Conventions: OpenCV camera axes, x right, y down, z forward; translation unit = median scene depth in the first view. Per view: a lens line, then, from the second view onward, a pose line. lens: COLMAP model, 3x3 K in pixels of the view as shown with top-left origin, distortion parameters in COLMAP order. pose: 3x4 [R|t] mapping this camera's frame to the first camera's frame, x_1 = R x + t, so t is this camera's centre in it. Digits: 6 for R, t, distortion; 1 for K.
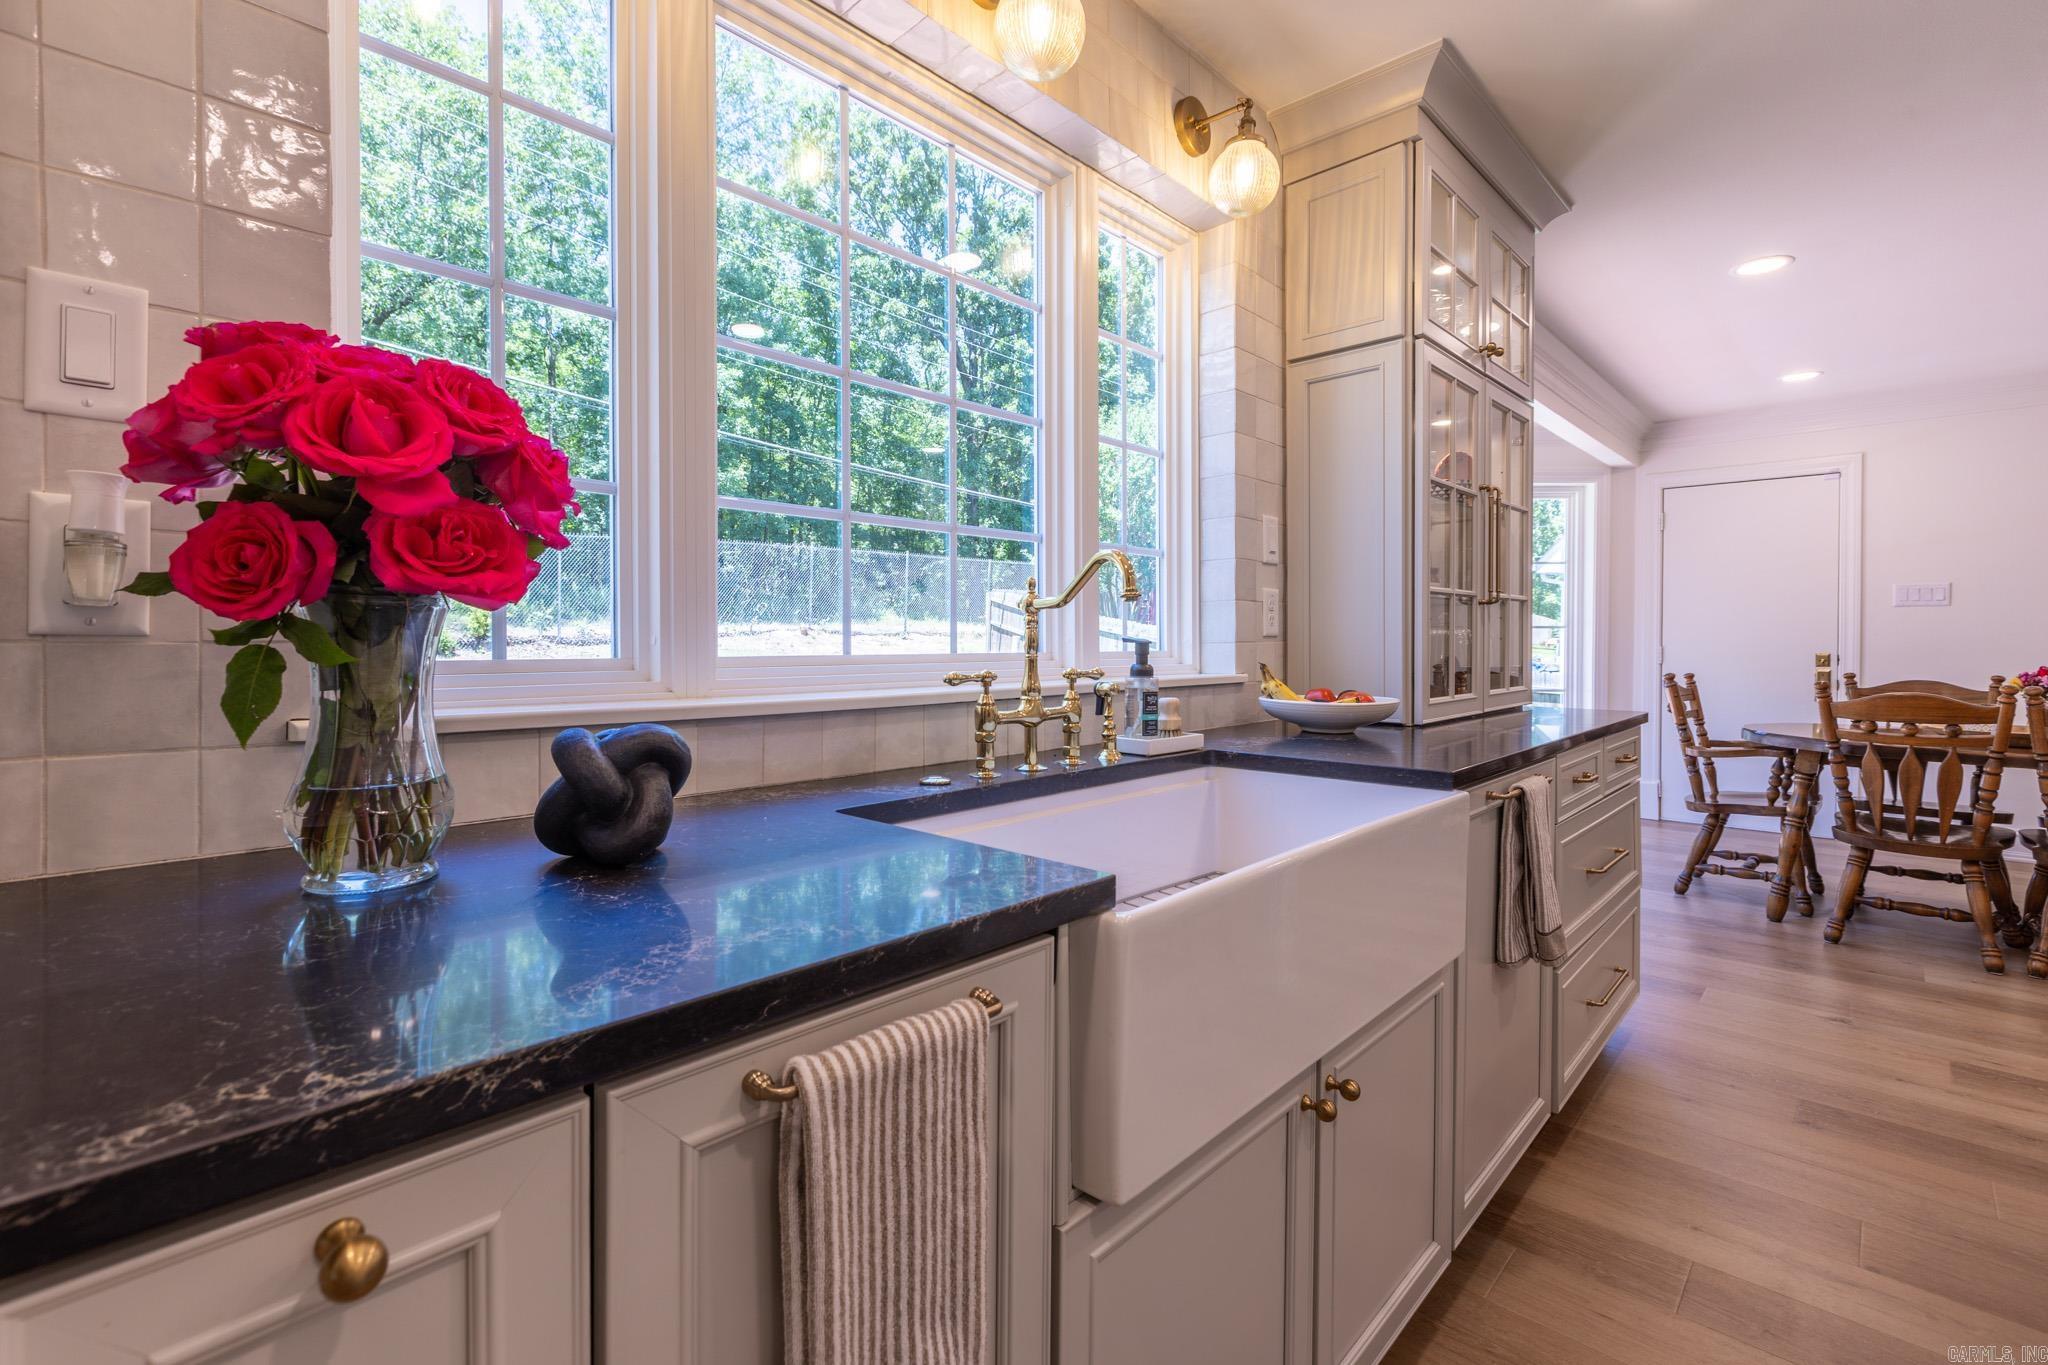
lens RADIAL K [[918.9, 0, 1010.9], [0, 918.9, 665.5], [0, 0, 1]] dist [0.001697, -0.000106]
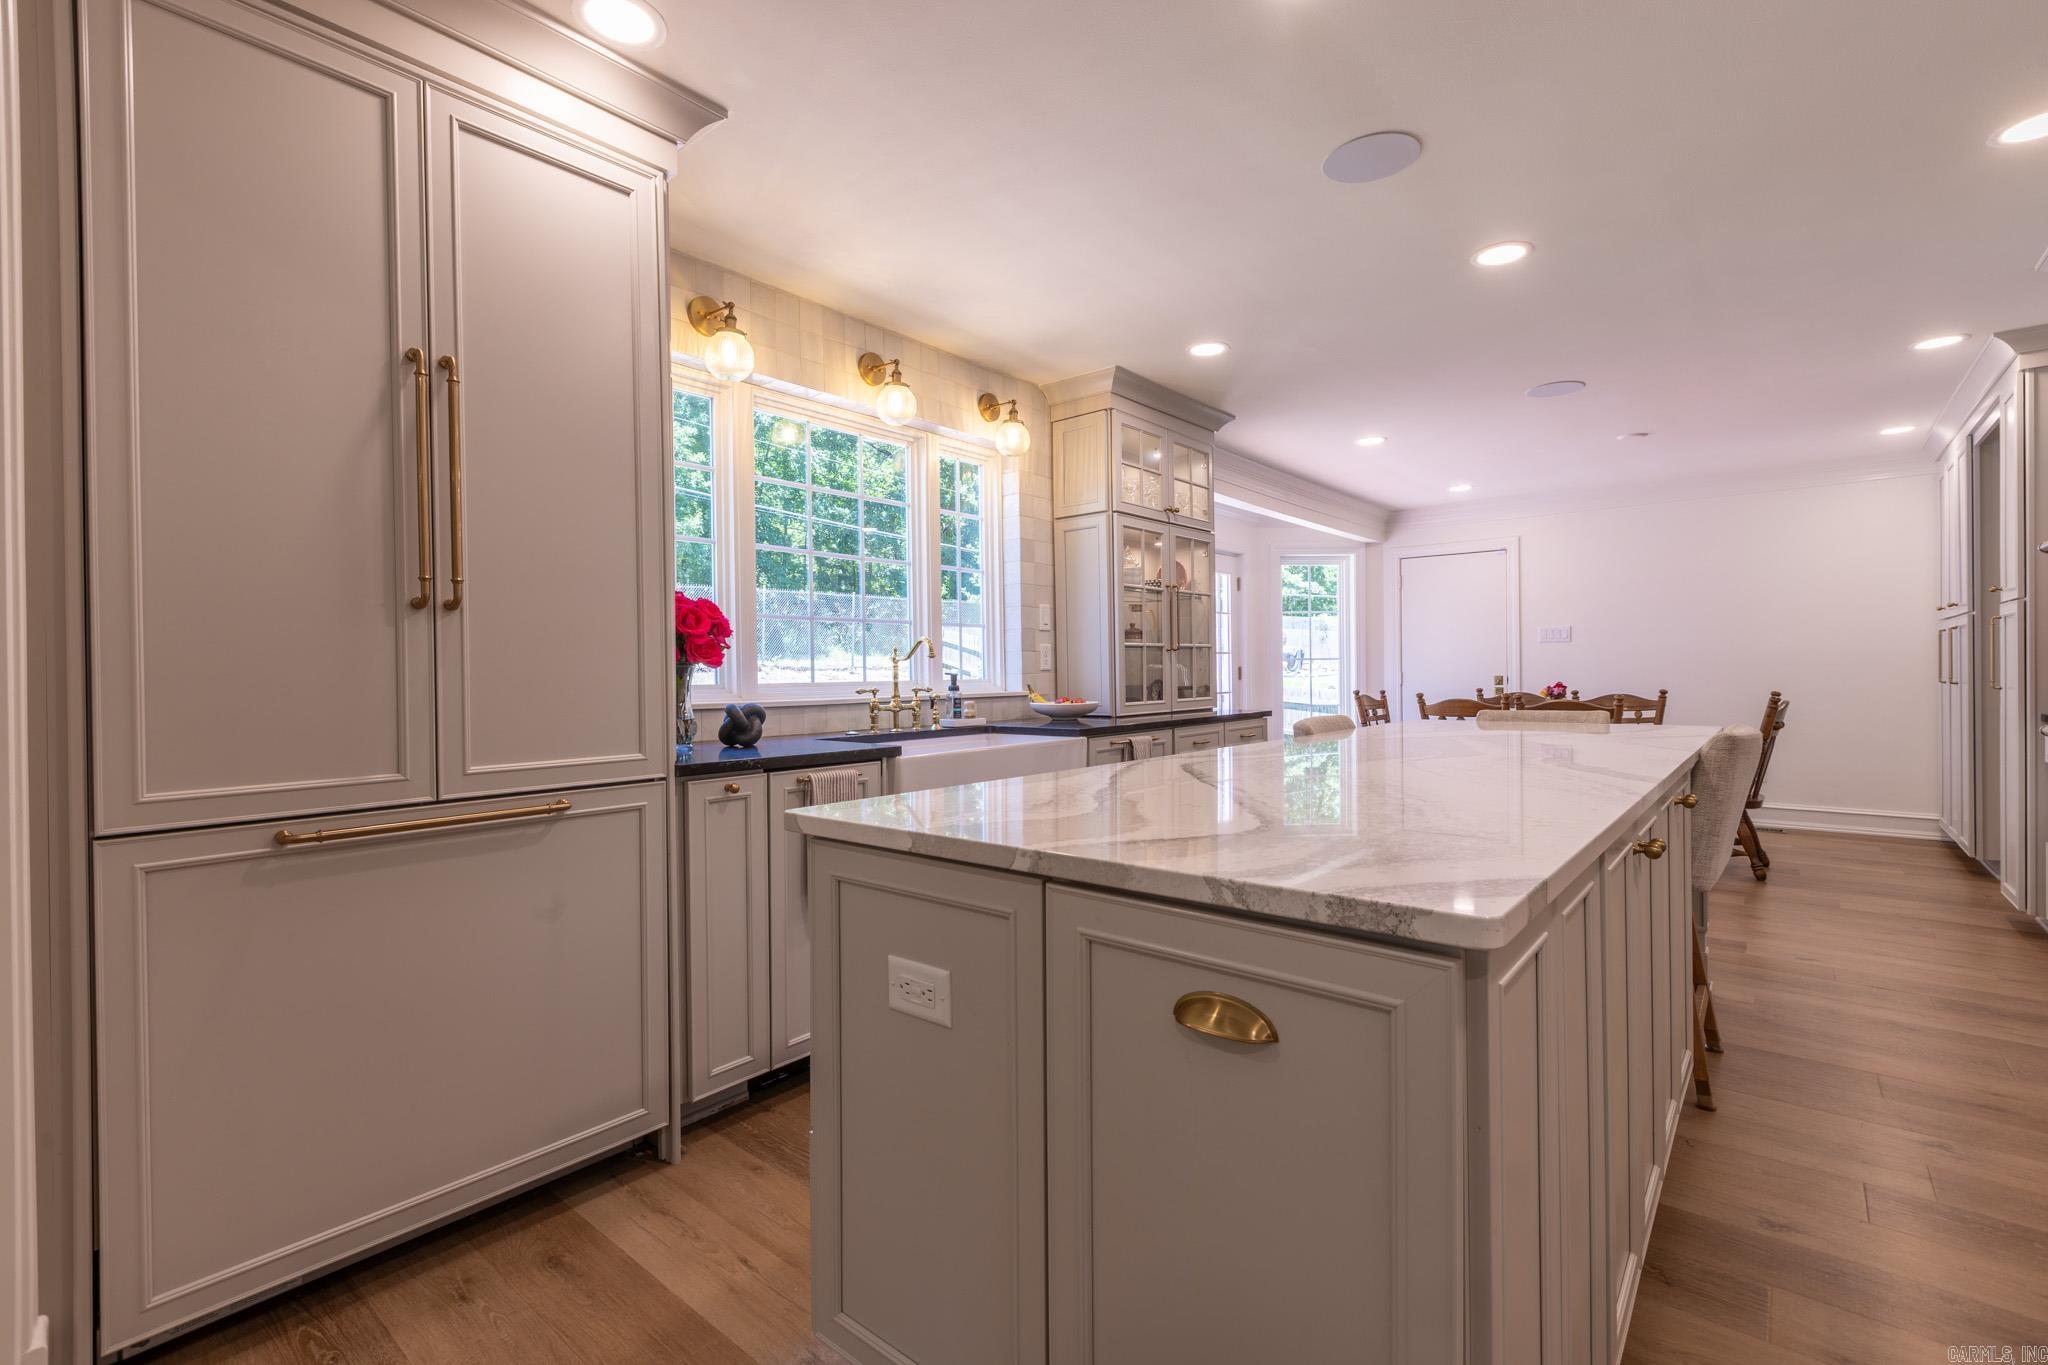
lens RADIAL K [[917.8, 0, 1029.0], [0, 917.8, 679.3], [0, 0, 1]] dist [0.001776, 0.000198]
pose [[0.997203, -0.013974, 0.073429, 0.124934], [0.015496, 0.999676, -0.020194, 0.023691], [-0.073123, 0.021275, 0.997096, -0.873269]]
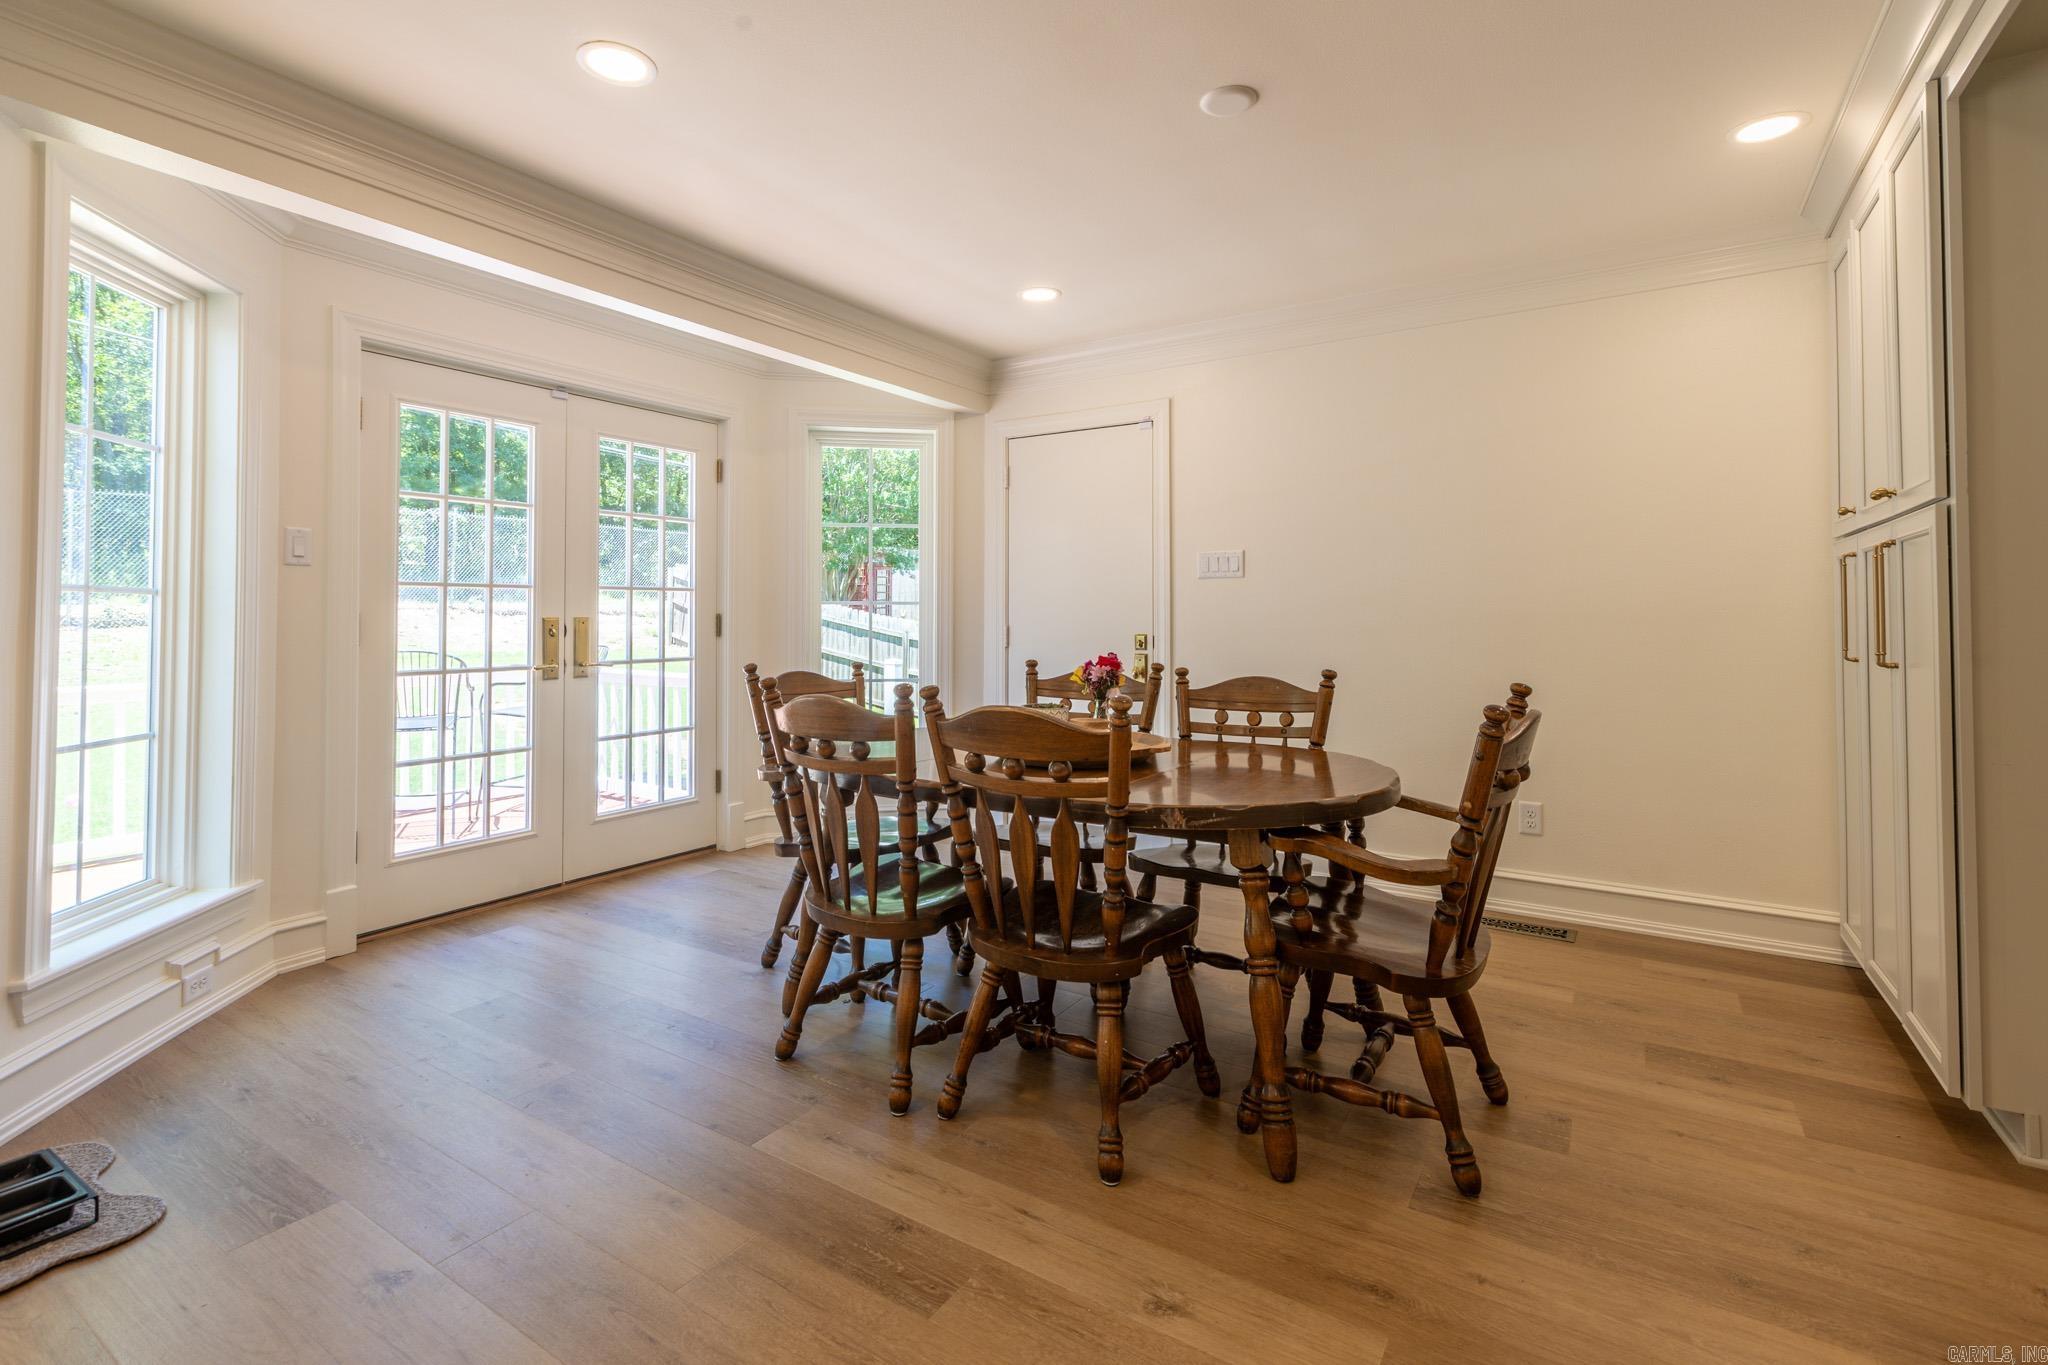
lens RADIAL K [[931.3, 0, 1029.7], [0, 931.3, 603.2], [0, 0, 1]] dist [-0.001344, -0.000568]
pose [[0.982314, 0.001591, 0.187232, 1.489628], [0.007092, 0.998930, -0.045698, -0.007854], [-0.187105, 0.046218, 0.981252, 0.438794]]
